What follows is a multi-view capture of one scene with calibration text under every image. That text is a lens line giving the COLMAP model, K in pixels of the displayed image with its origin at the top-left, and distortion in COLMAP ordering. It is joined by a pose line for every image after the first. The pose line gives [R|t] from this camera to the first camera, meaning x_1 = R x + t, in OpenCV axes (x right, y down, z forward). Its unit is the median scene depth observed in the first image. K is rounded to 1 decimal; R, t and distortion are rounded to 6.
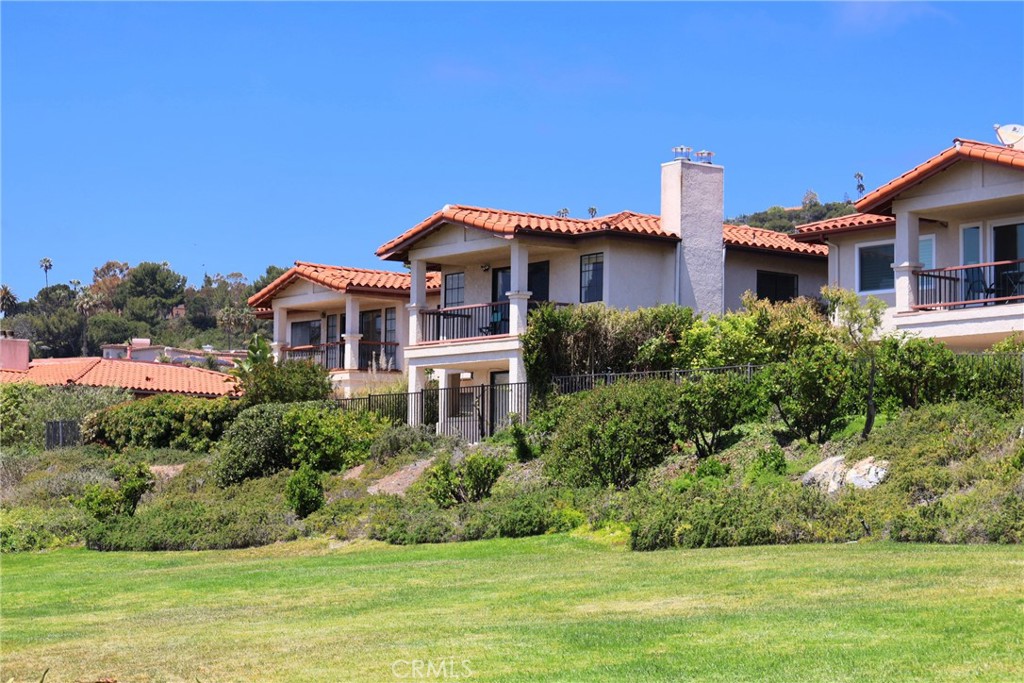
lens RADIAL K [[1949.3, 0, 512.0], [0, 1949.3, 341.5], [0, 0, 1]] dist [-0.028954, -0.298223]
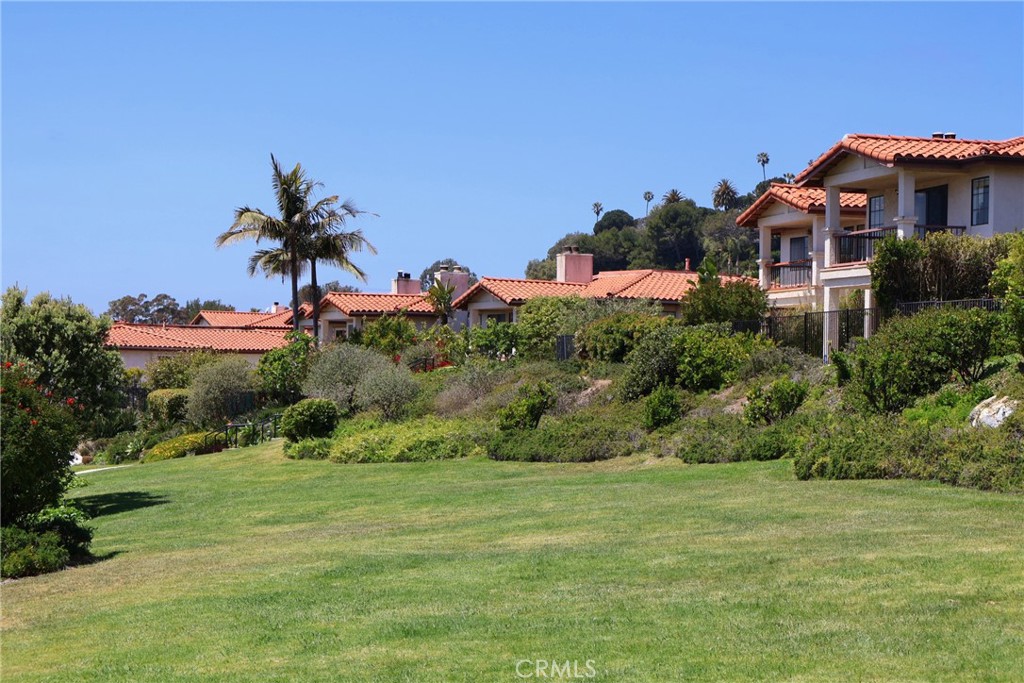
lens RADIAL K [[1949.3, 0, 512.0], [0, 1949.3, 341.5], [0, 0, 1]] dist [-0.028954, -0.298223]
pose [[0.930356, -0.002116, -0.366651, 0.190965], [0.023188, 0.998321, 0.053078, -0.019442], [0.365923, -0.057883, 0.928843, -0.044738]]
